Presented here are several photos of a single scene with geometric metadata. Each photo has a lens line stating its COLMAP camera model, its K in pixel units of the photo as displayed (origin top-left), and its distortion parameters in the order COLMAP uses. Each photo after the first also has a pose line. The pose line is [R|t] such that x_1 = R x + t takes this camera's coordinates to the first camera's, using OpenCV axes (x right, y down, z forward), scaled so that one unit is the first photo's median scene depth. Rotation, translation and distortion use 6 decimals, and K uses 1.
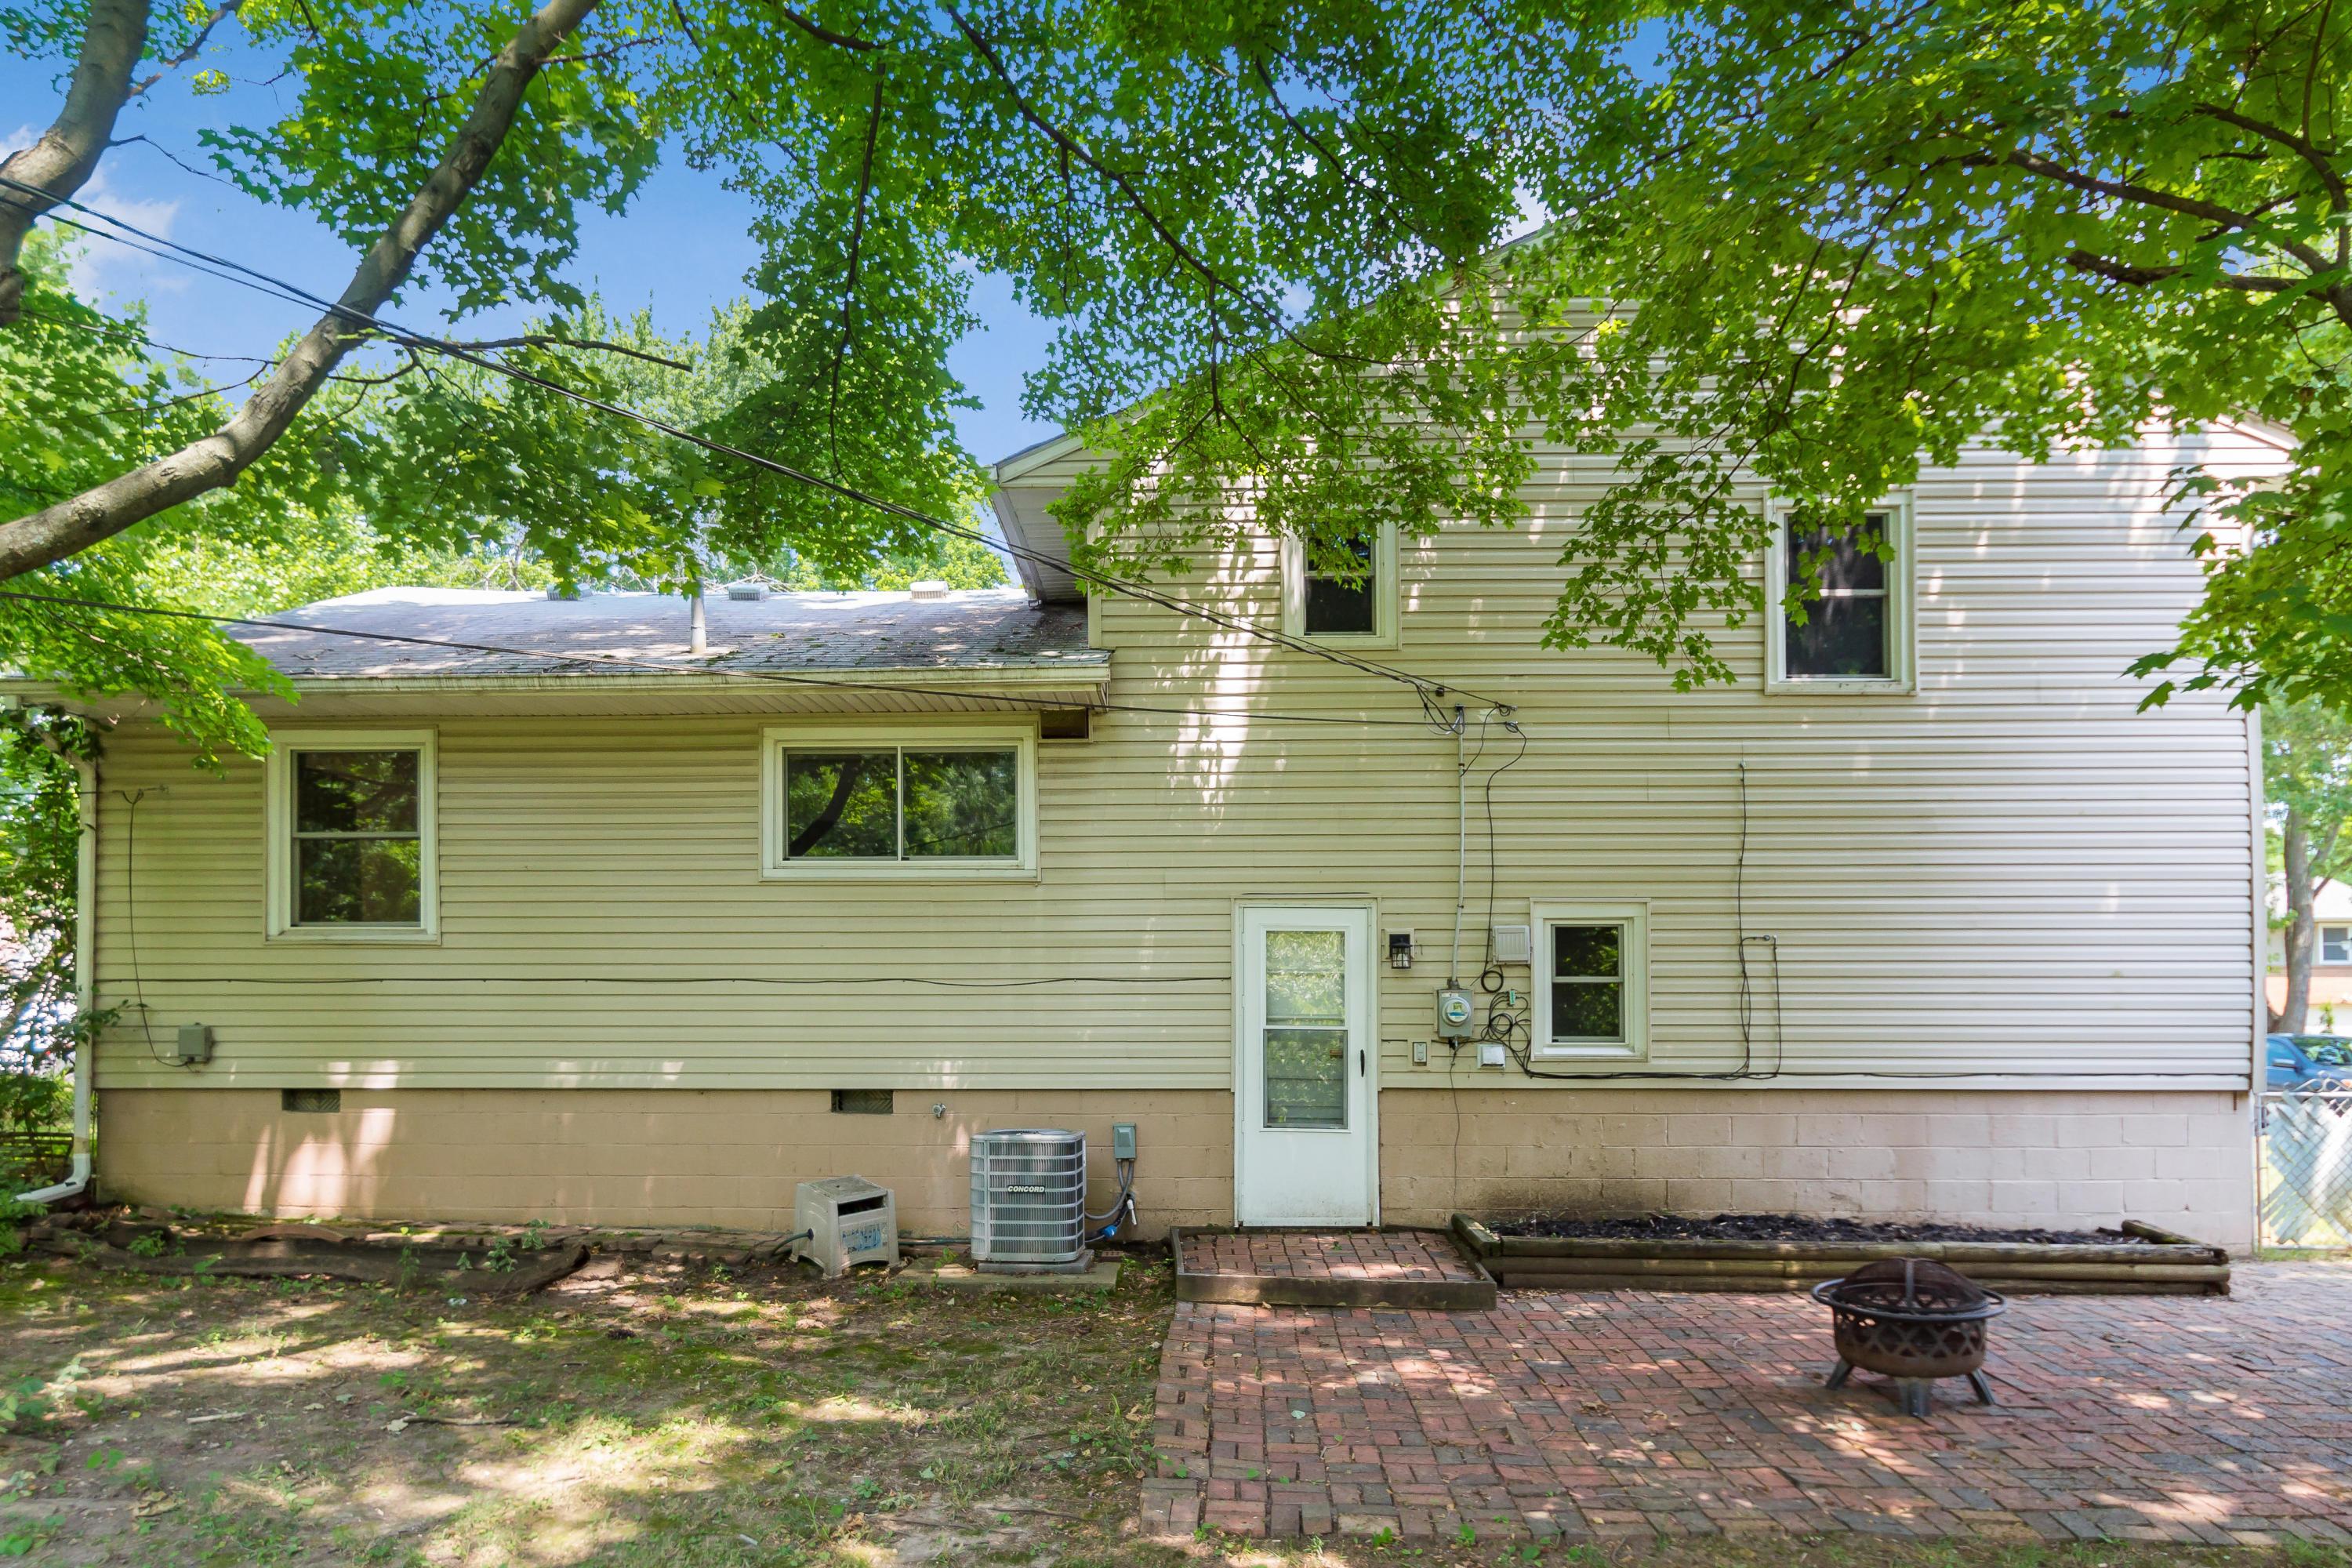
lens RADIAL K [[1410.4, 0, 1104.7], [0, 1410.4, 932.2], [0, 0, 1]] dist [-0.000843, 0.006299]
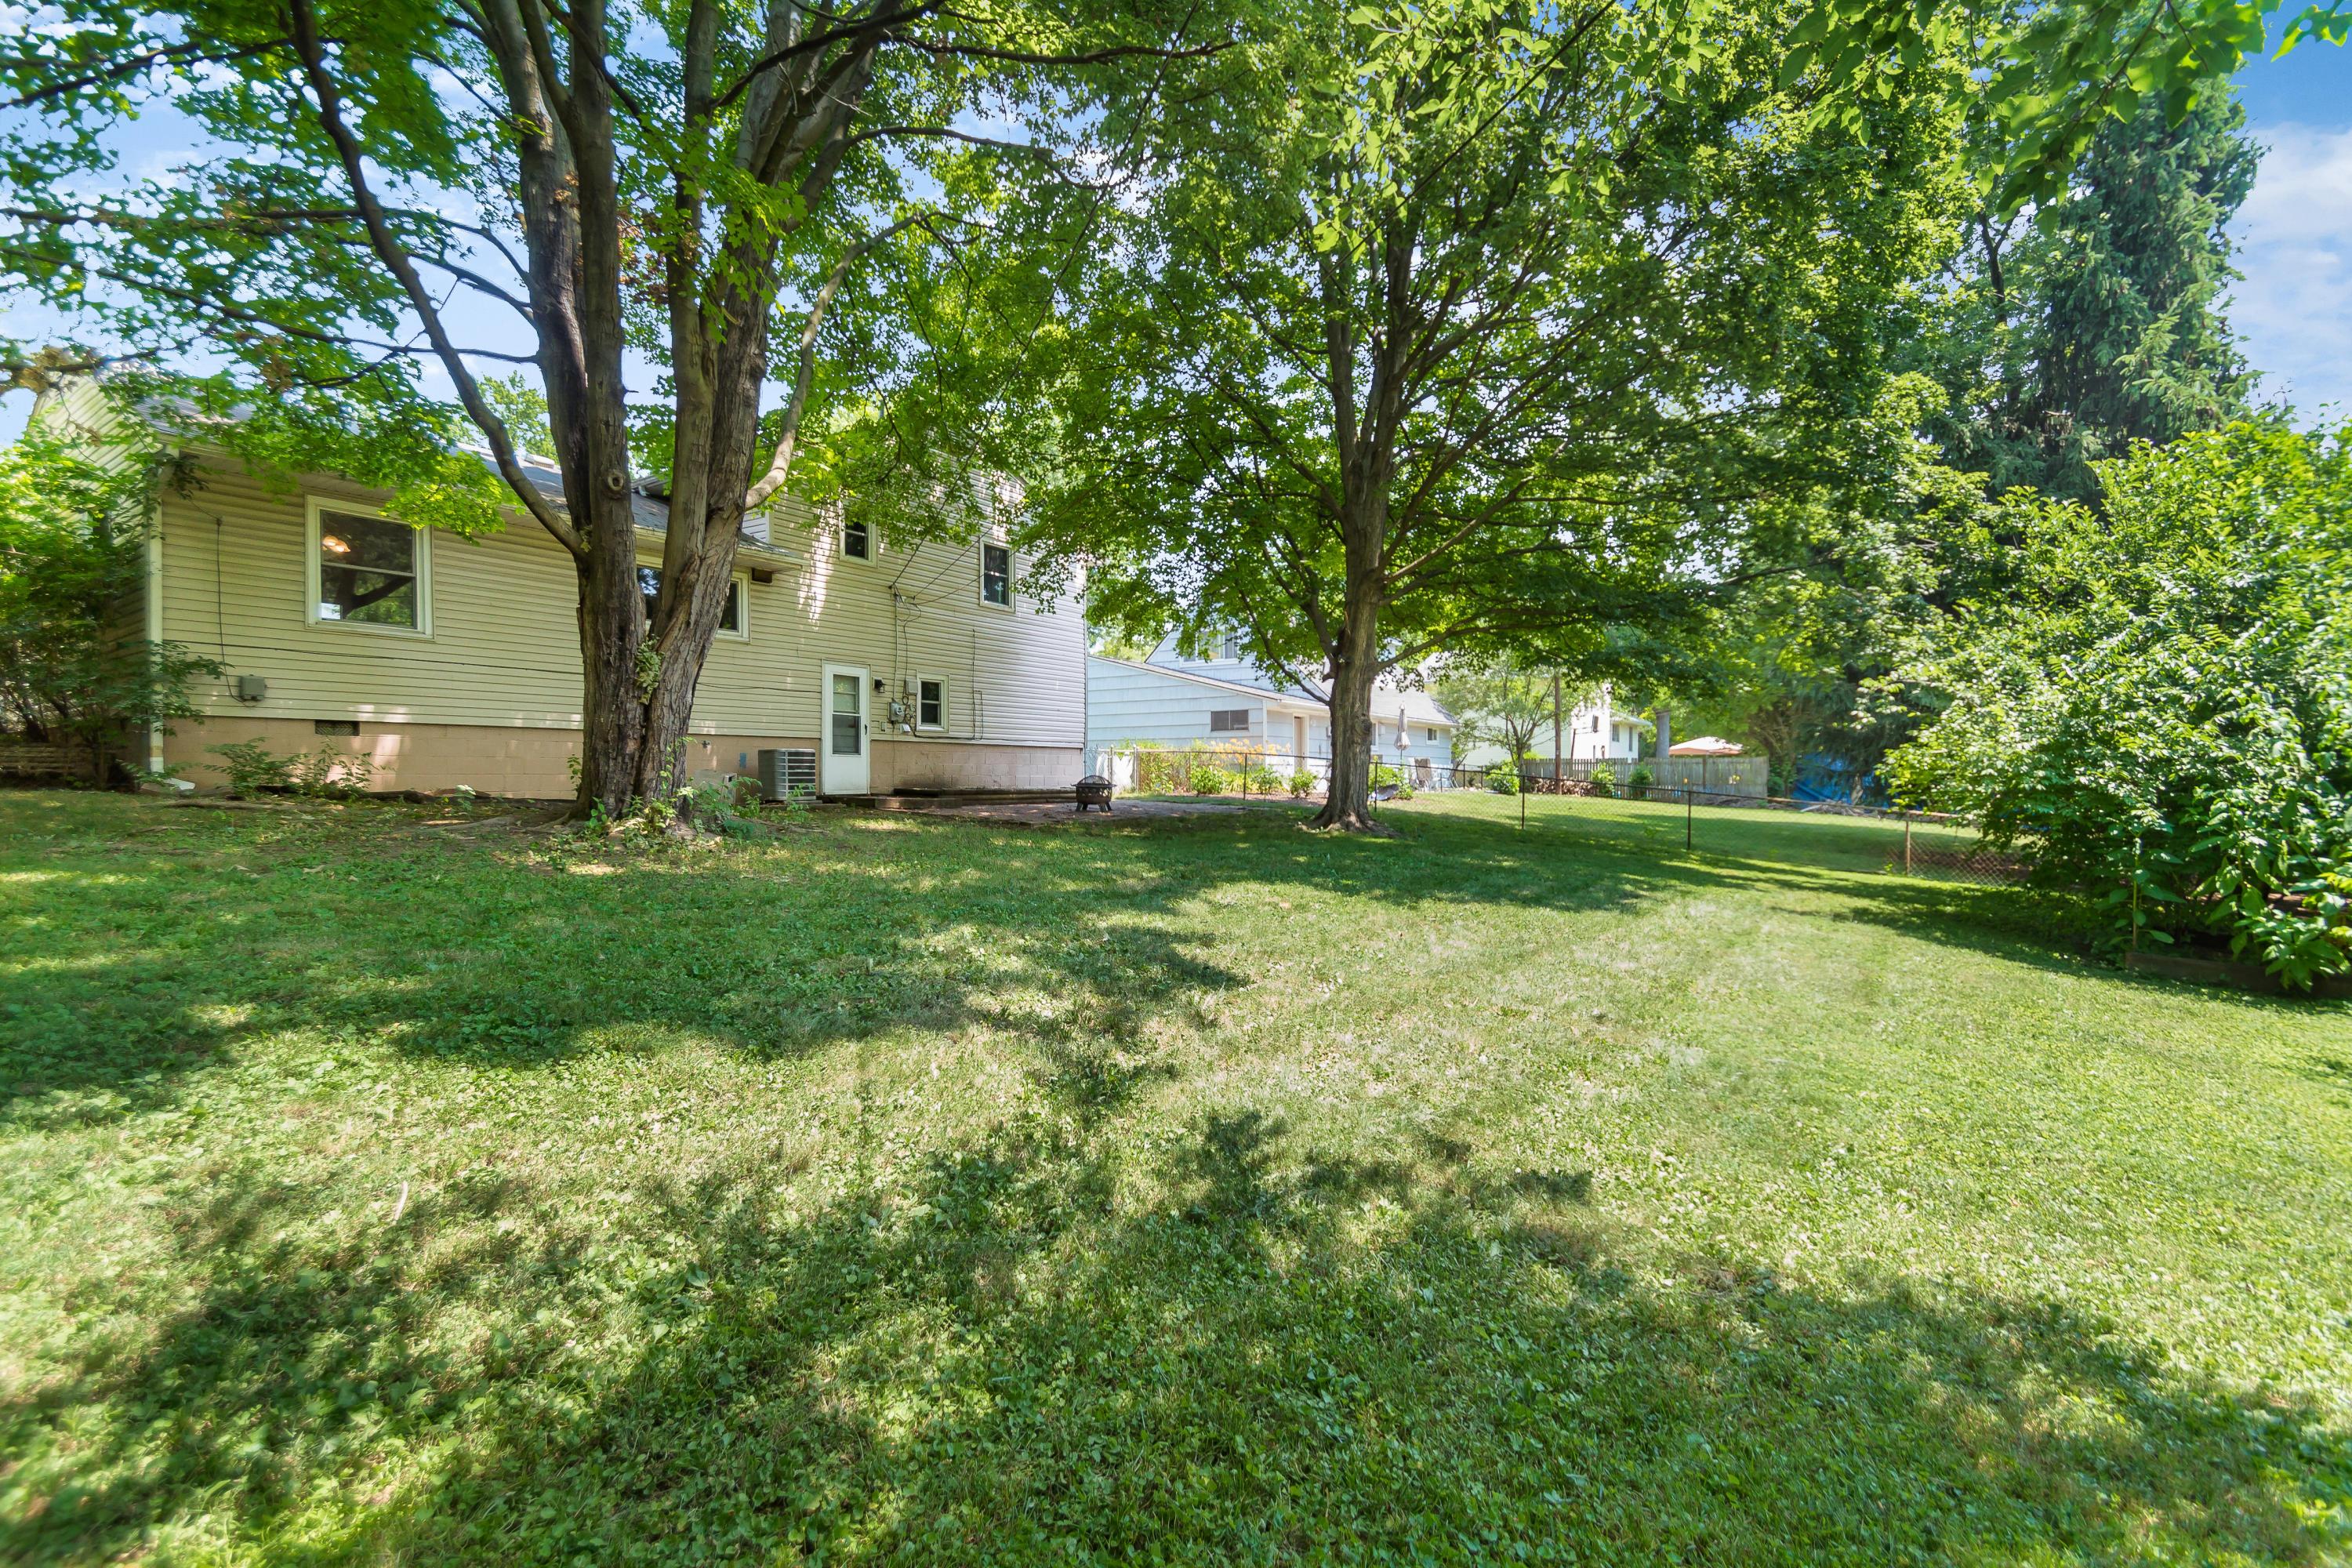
lens RADIAL K [[1048.1, 0, 1177.5], [0, 1048.1, 794.3], [0, 0, 1]] dist [-0.001004, -0.002245]
pose [[0.547549, -0.009327, 0.836721, -1.089299], [-0.023175, 0.999385, 0.026306, 0.147071], [-0.836452, -0.033795, 0.546997, -0.507057]]
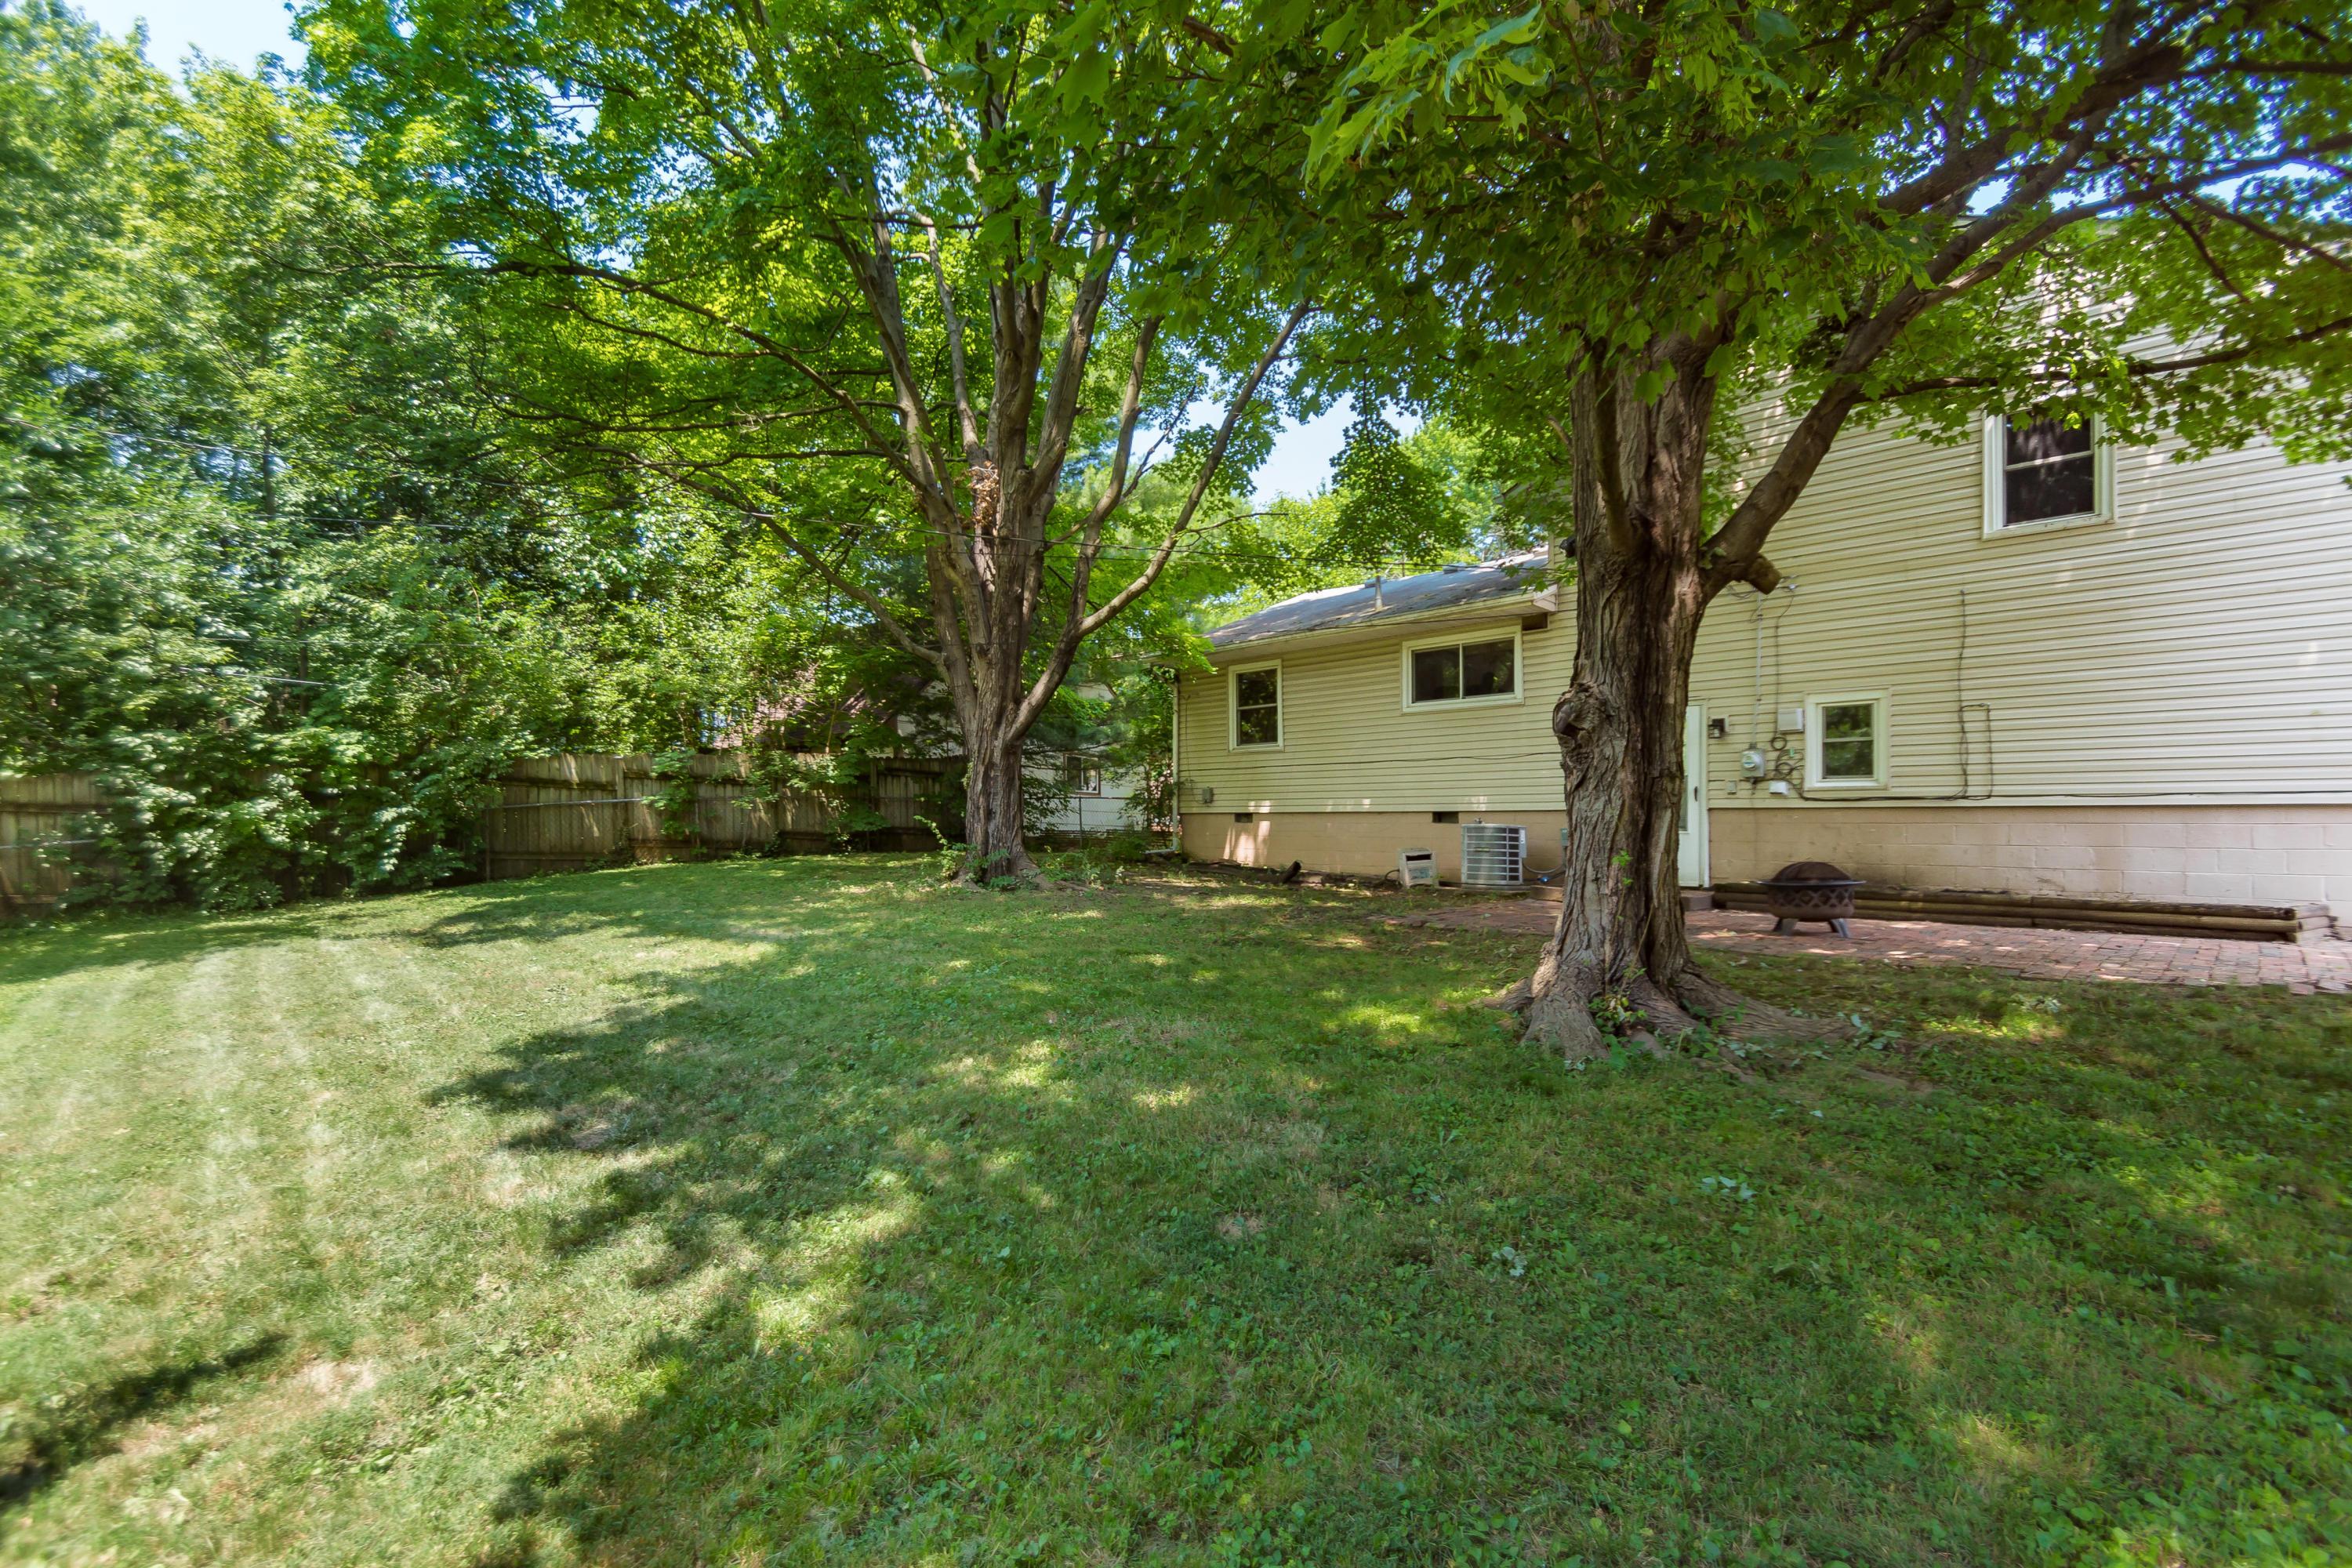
lens RADIAL K [[1048.1, 0, 1165.3], [0, 1048.1, 805.3], [0, 0, 1]] dist [-0.001004, -0.002245]
pose [[0.714899, -0.007463, -0.699188, 0.618961], [0.015678, 0.999863, 0.005357, 0.089650], [0.699052, -0.014791, 0.714917, -0.390072]]
